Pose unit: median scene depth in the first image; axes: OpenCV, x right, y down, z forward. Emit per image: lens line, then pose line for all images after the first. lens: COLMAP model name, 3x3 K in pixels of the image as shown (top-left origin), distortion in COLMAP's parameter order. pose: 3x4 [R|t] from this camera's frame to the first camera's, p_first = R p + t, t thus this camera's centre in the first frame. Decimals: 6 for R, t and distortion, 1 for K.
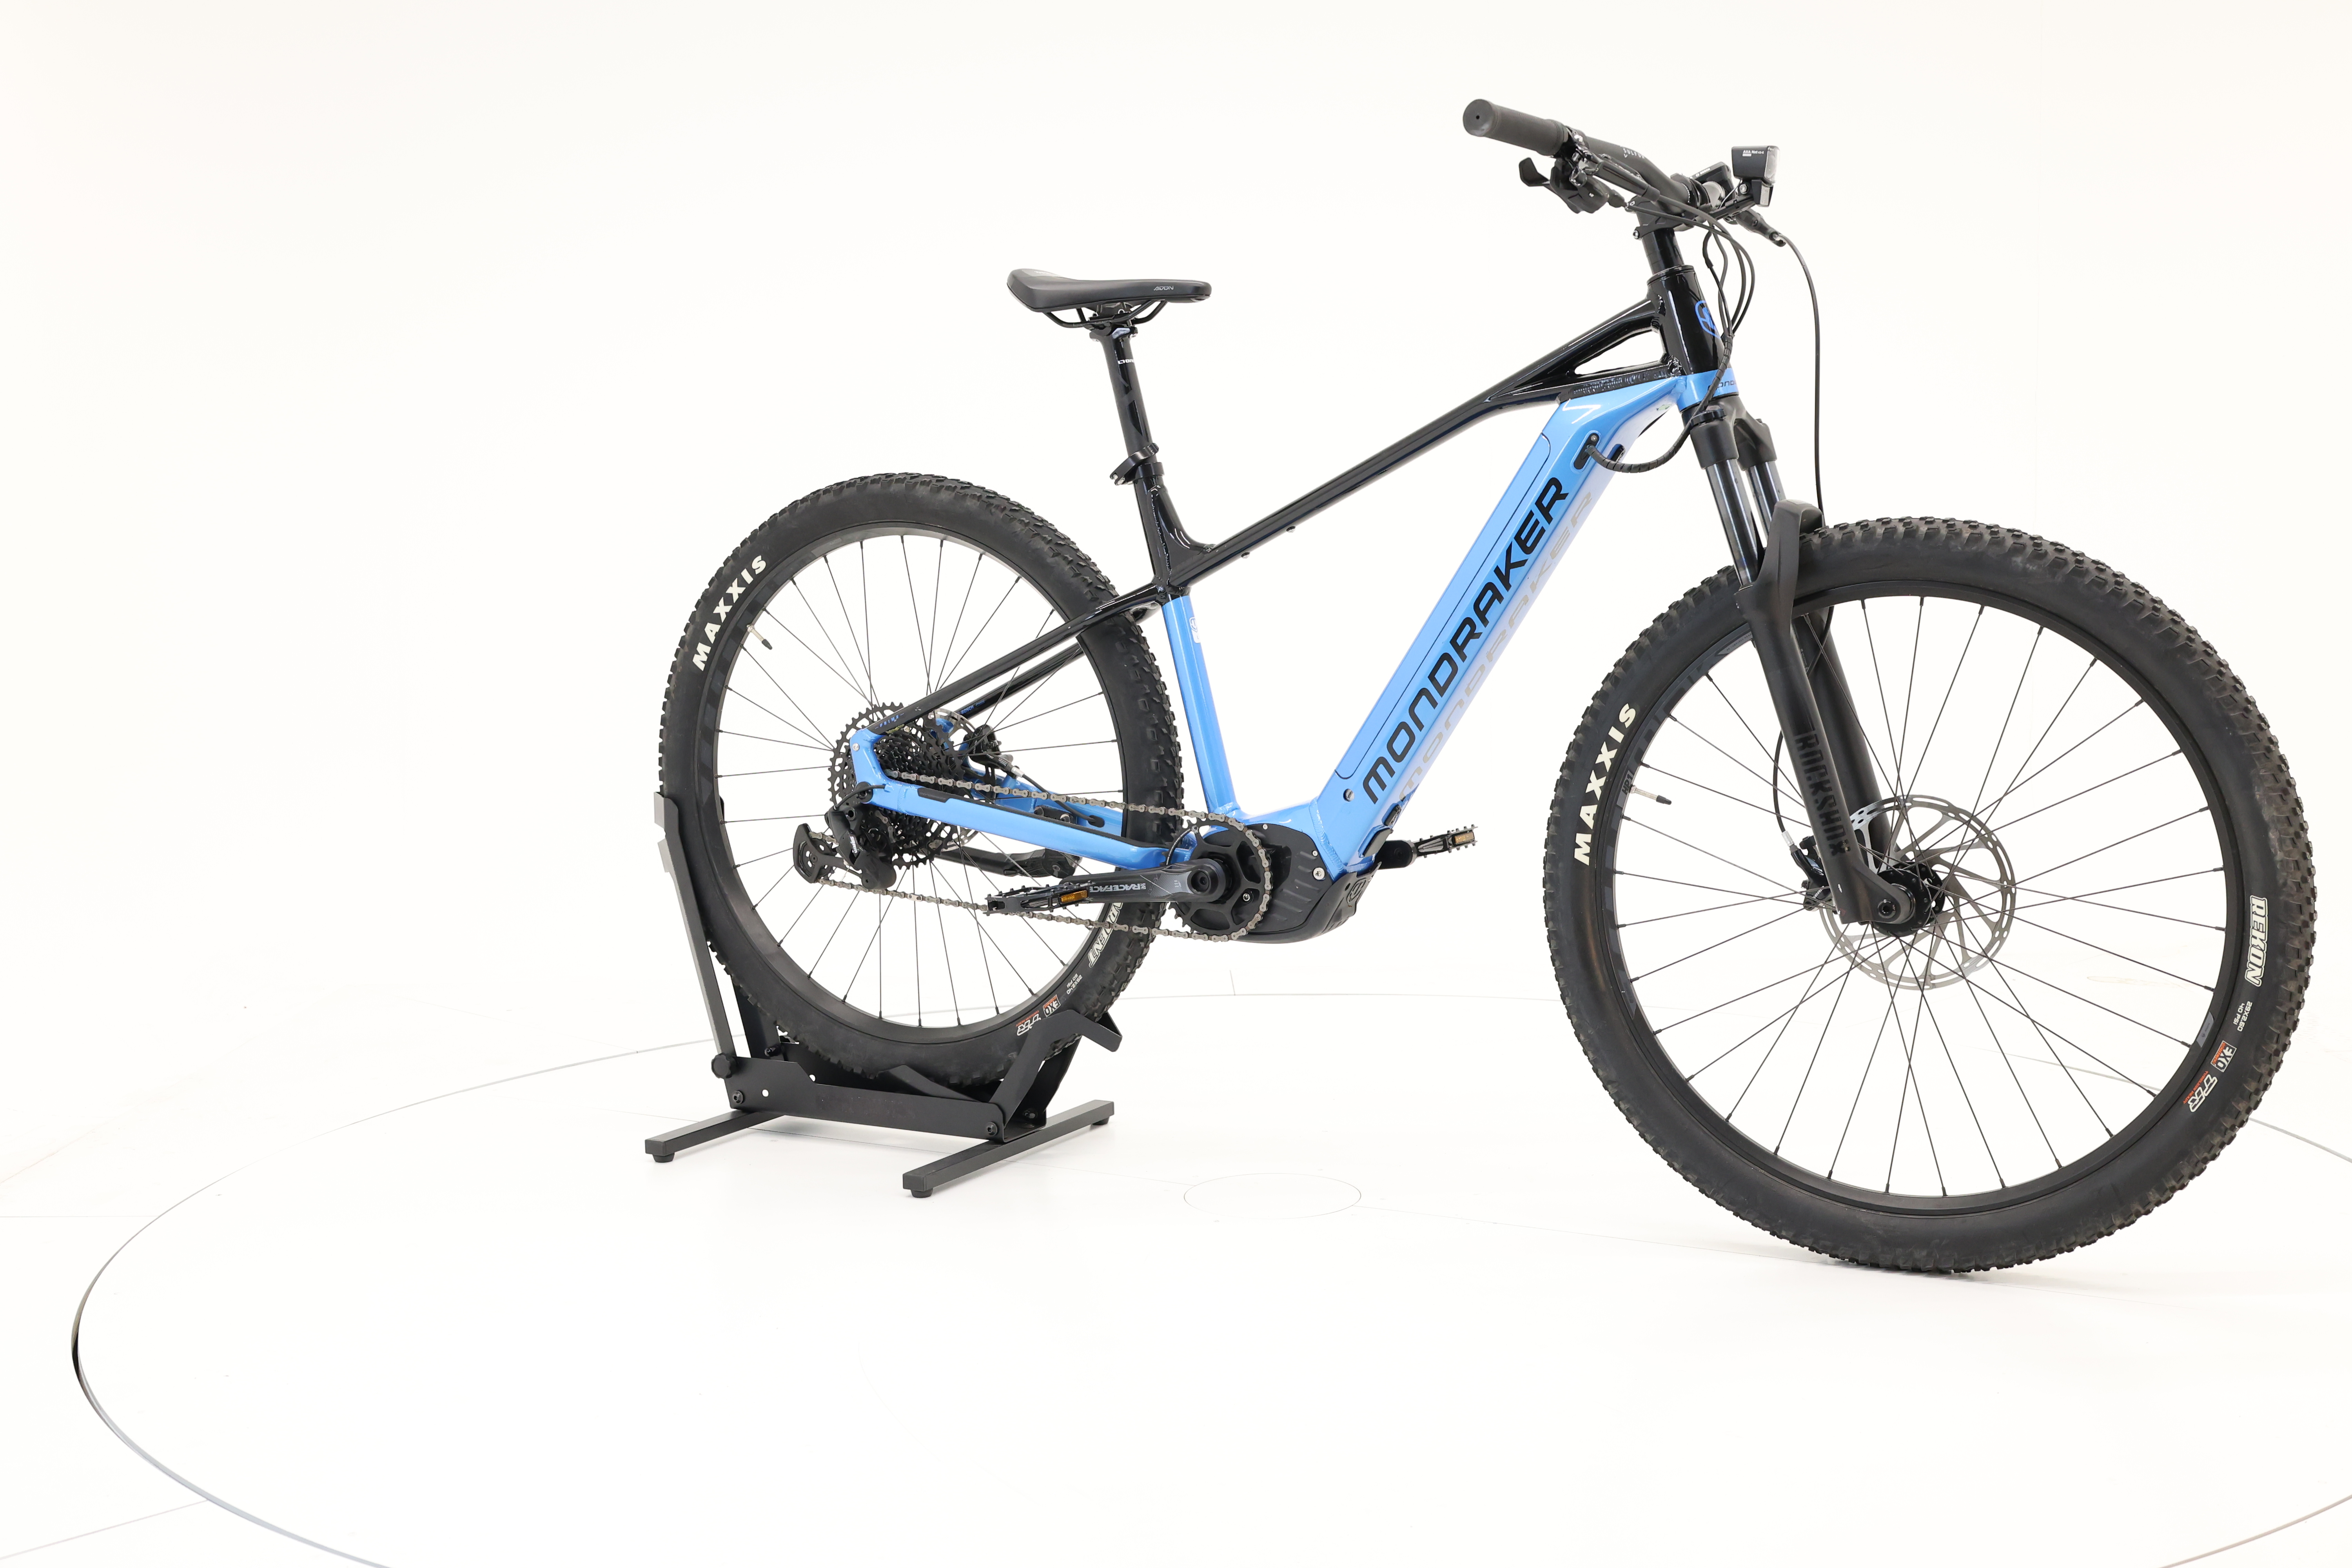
lens RADIAL K [[2641.4, 0, 1171.6], [0, 2641.4, 517.3], [0, 0, 1]] dist [-0.020943, 0.006608]
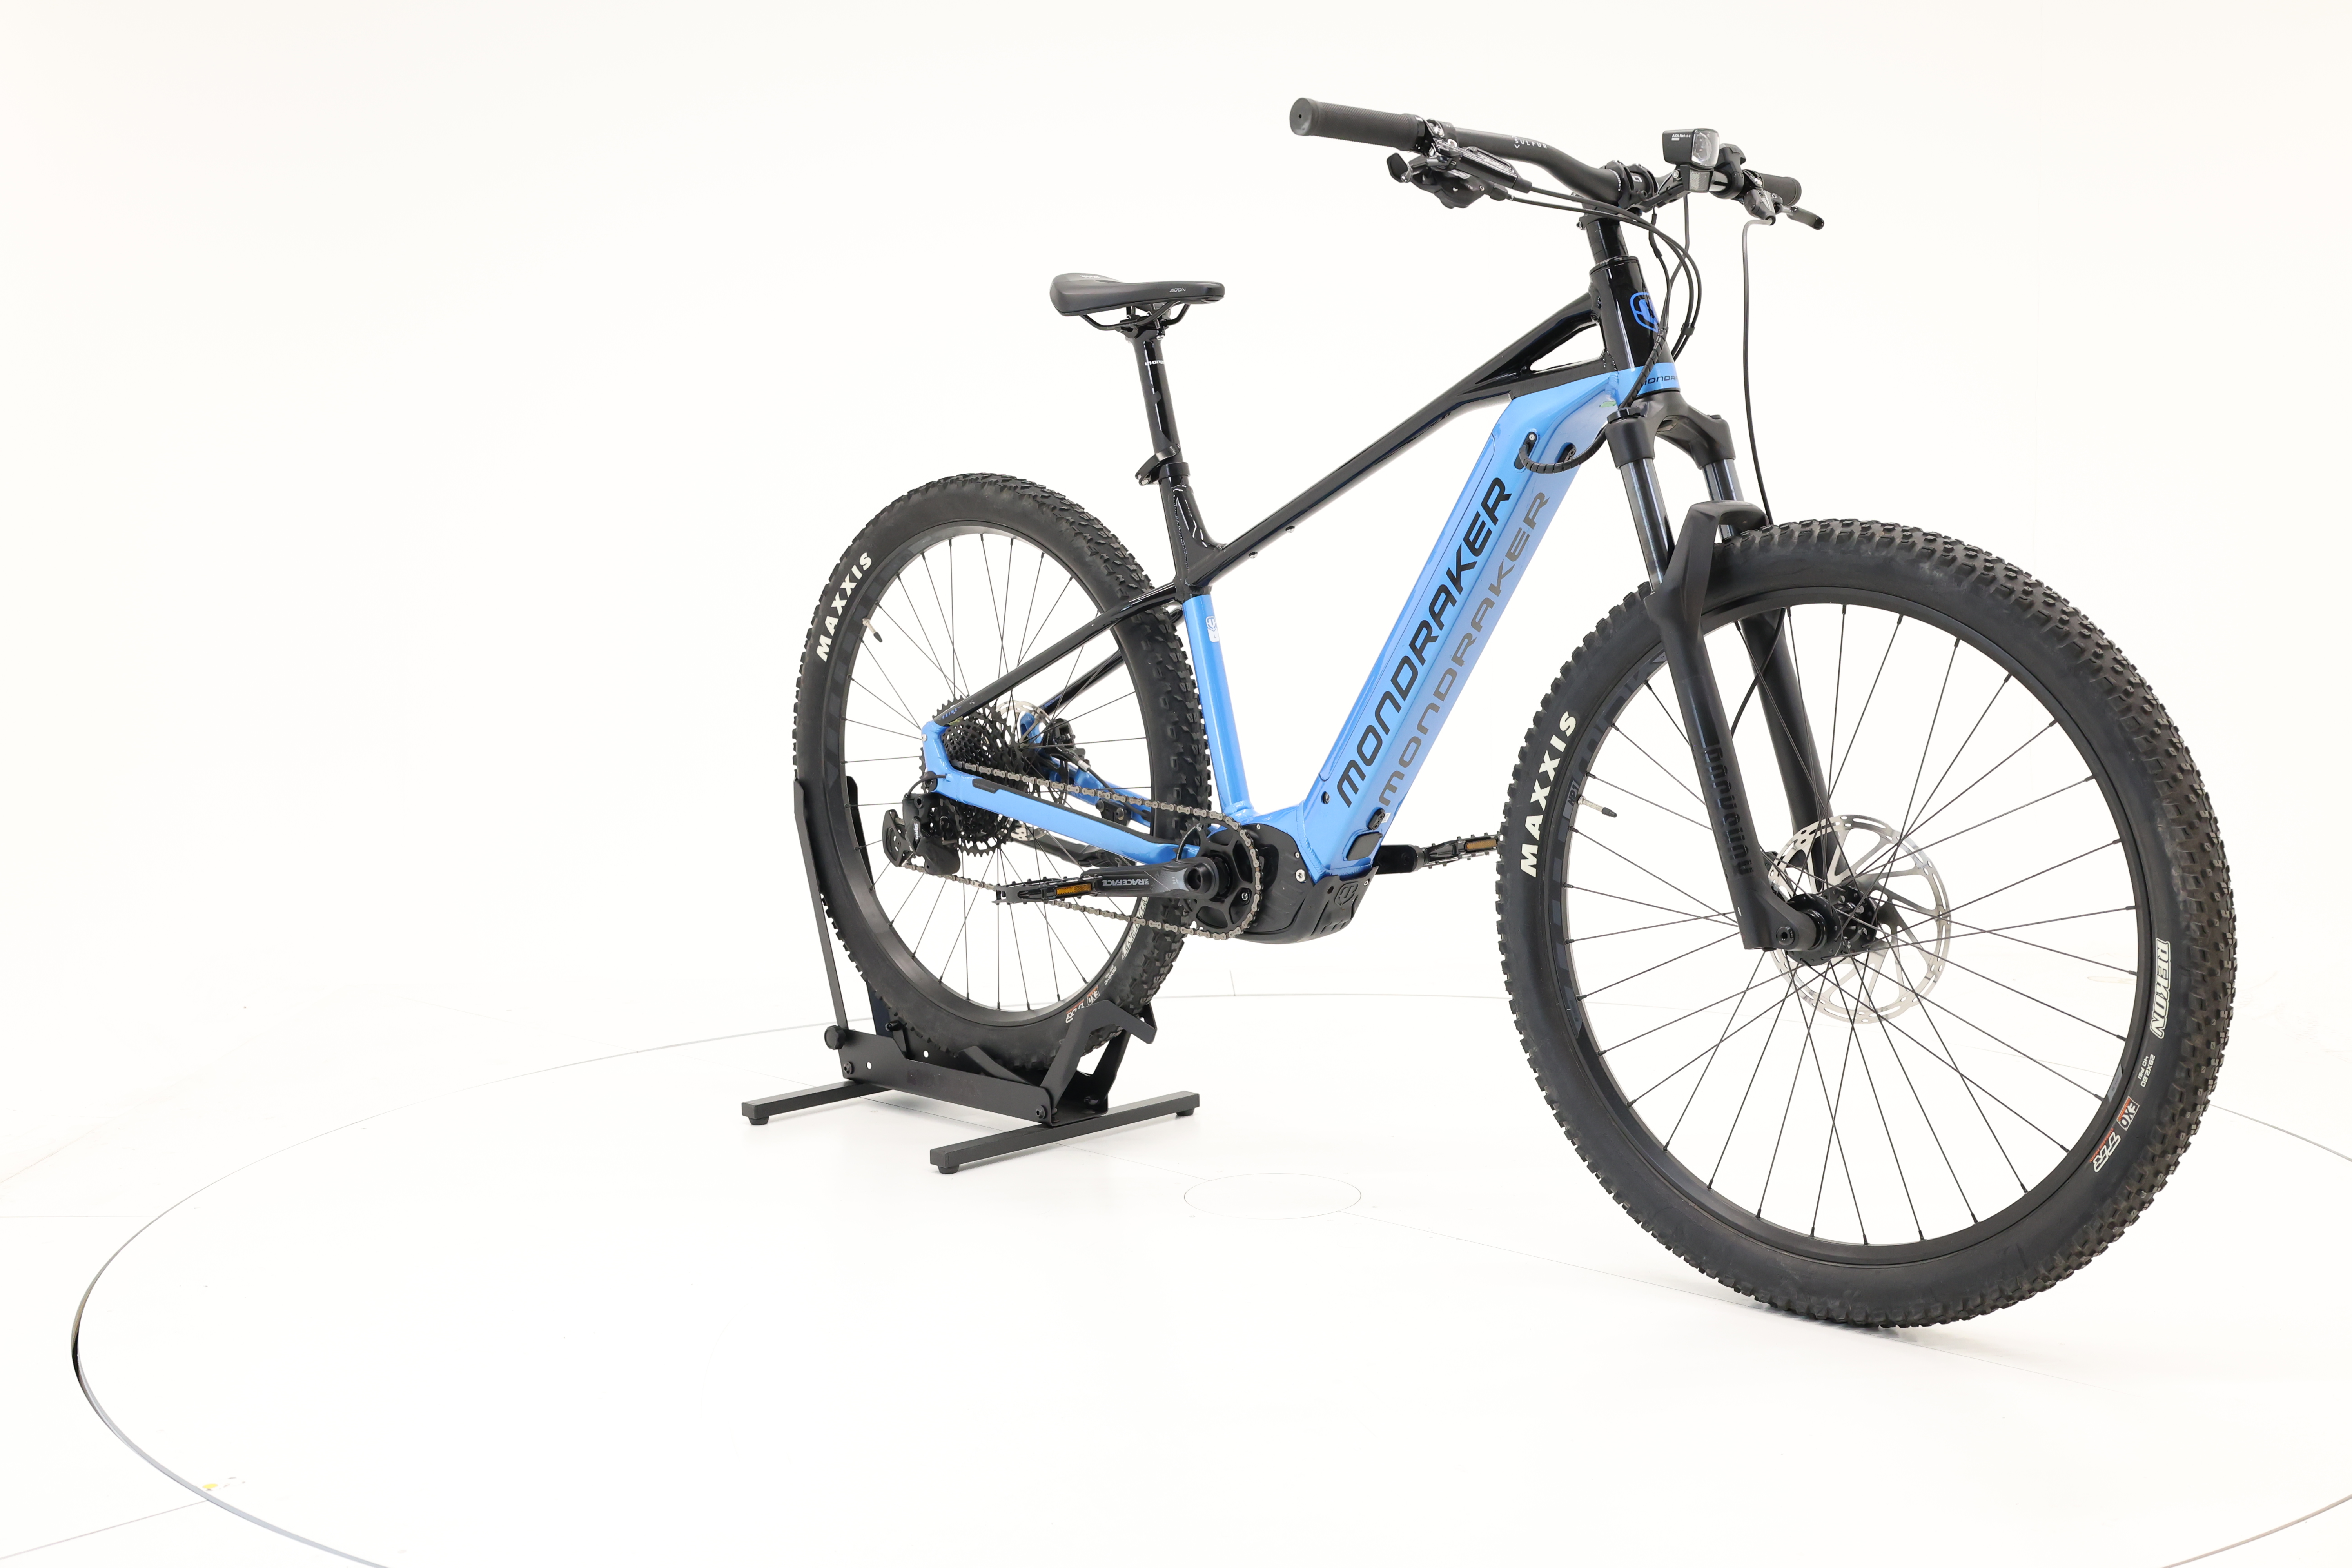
lens RADIAL K [[2641.4, 0, 1171.6], [0, 2641.4, 517.3], [0, 0, 1]] dist [-0.020943, 0.006608]
pose [[0.961508, 0.000028, -0.274779, 0.291374], [0.001569, 0.999983, 0.005592, -0.006026], [0.274774, -0.005808, 0.961491, 0.030697]]
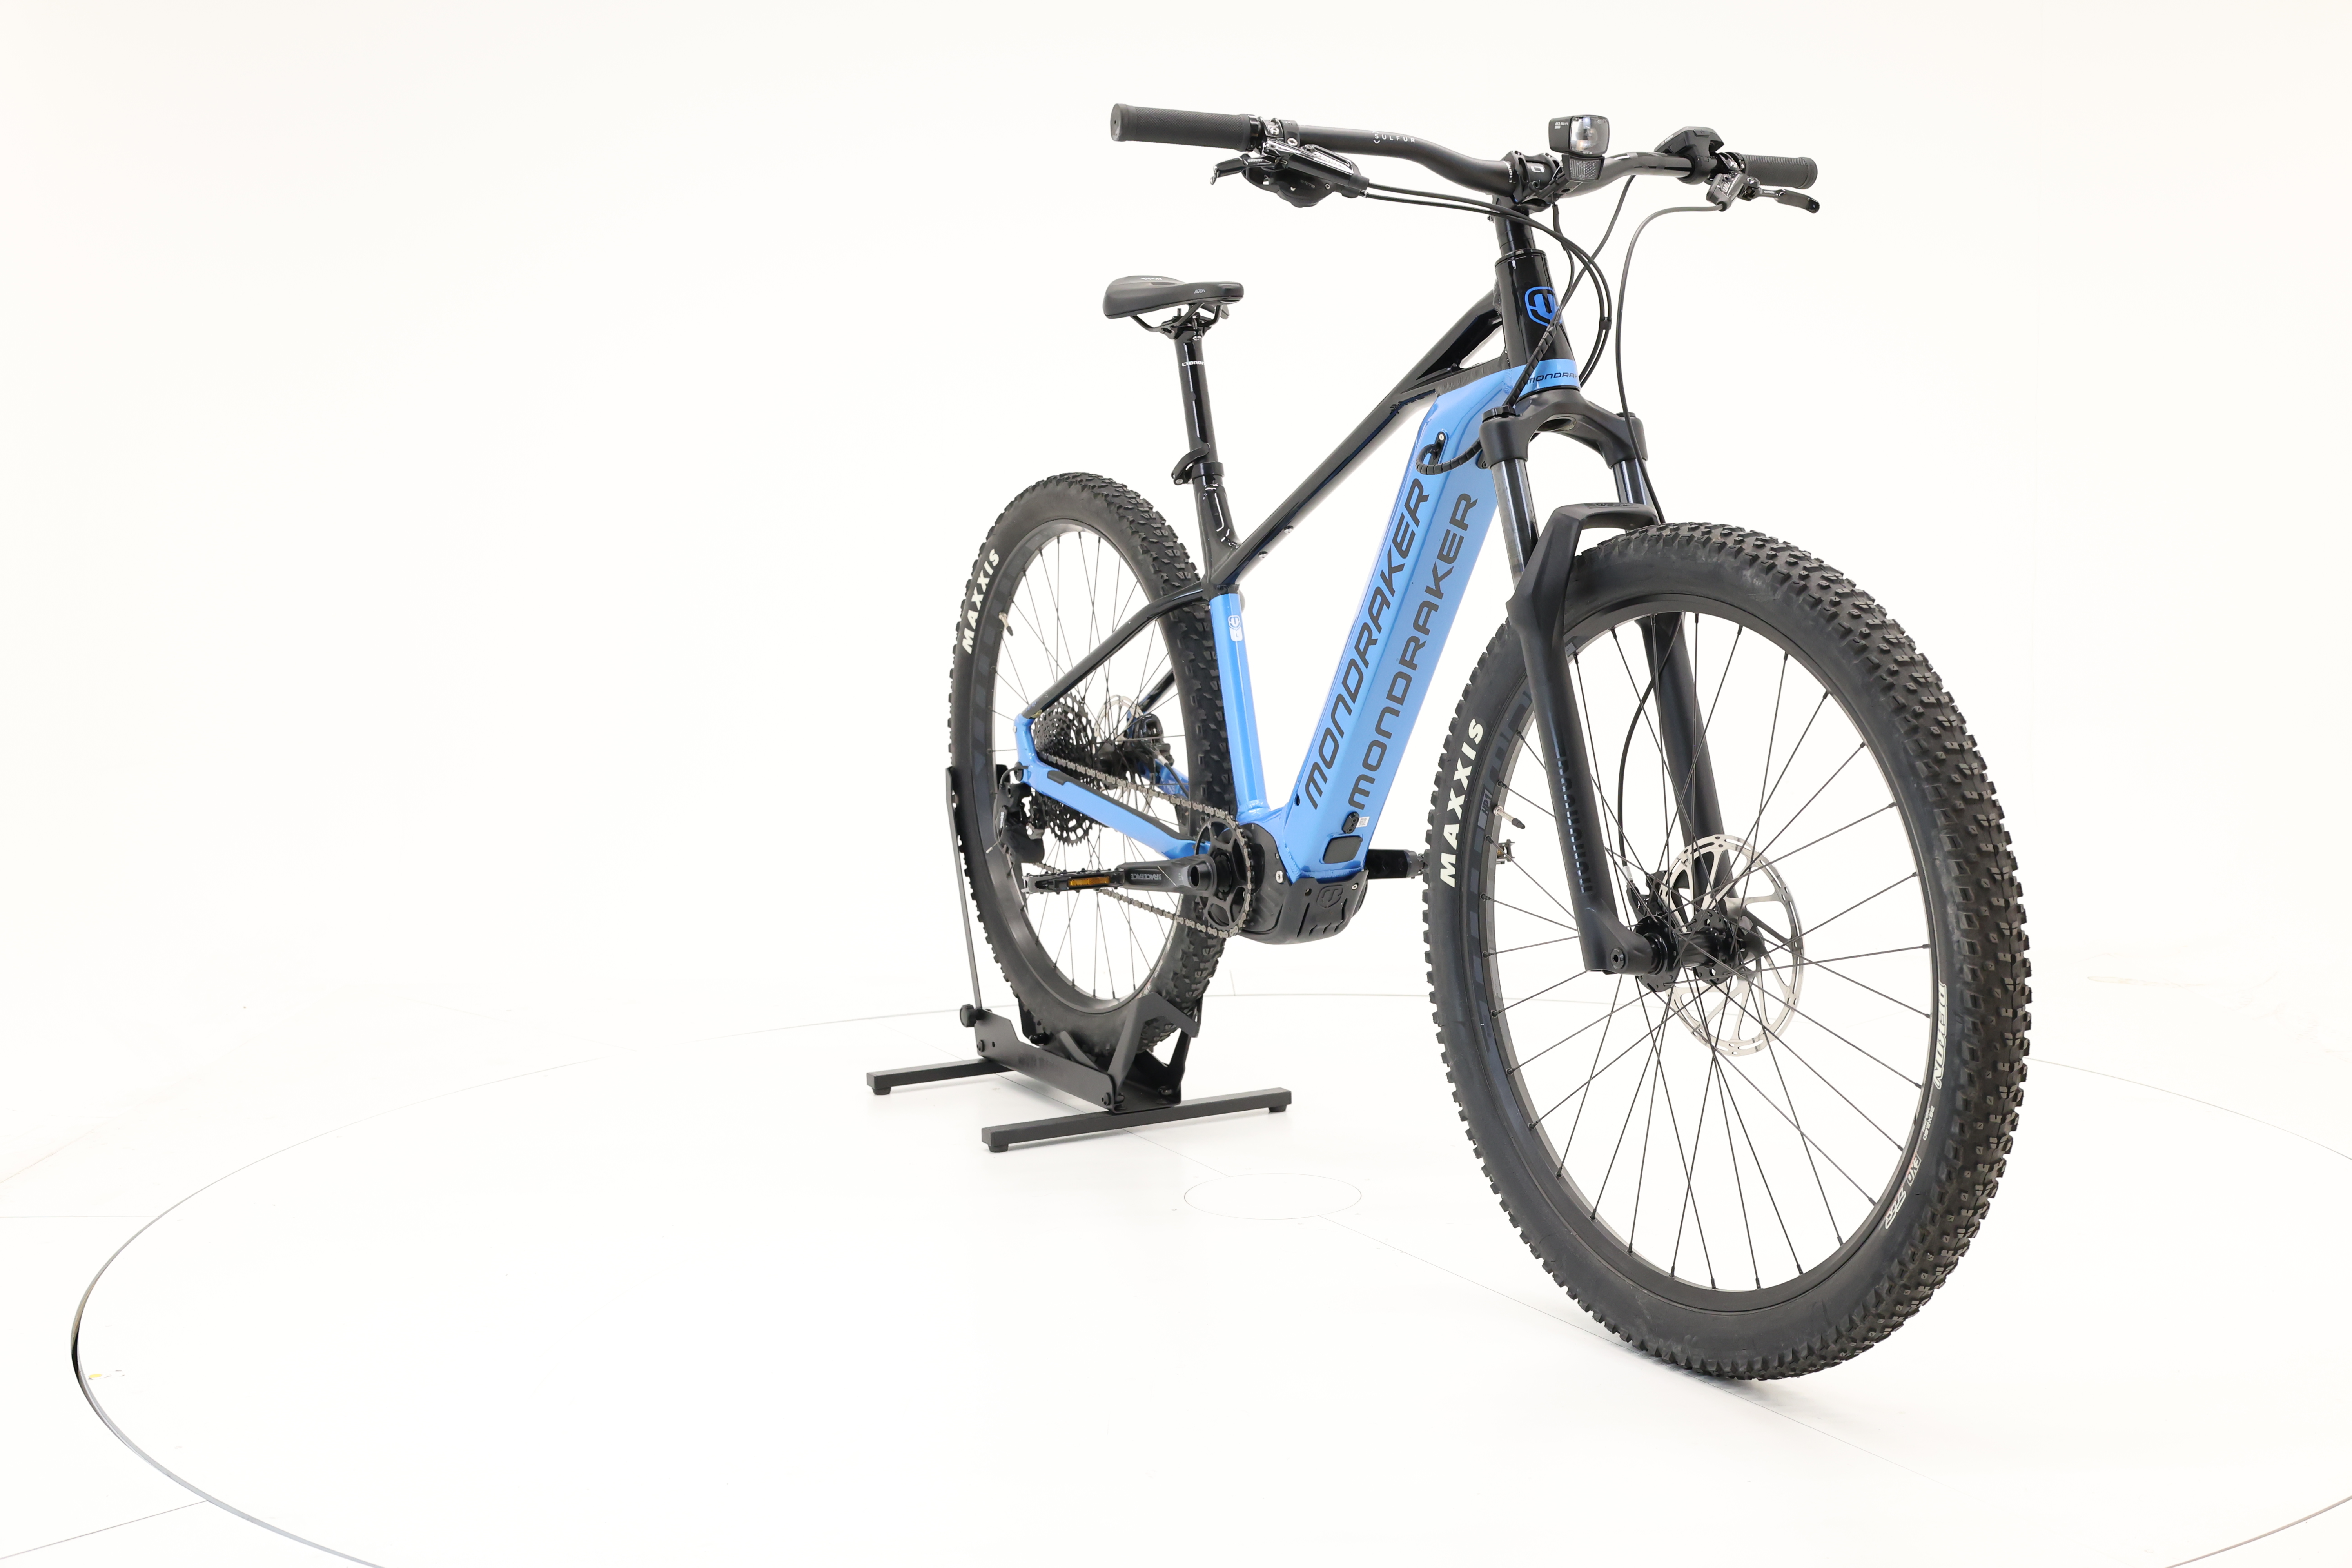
lens RADIAL K [[2641.4, 0, 1171.6], [0, 2641.4, 517.3], [0, 0, 1]] dist [-0.020943, 0.006608]
pose [[0.844884, 0.002929, -0.534942, 0.569700], [0.002629, 0.999950, 0.009627, -0.010292], [0.534943, -0.009540, 0.844834, 0.144151]]
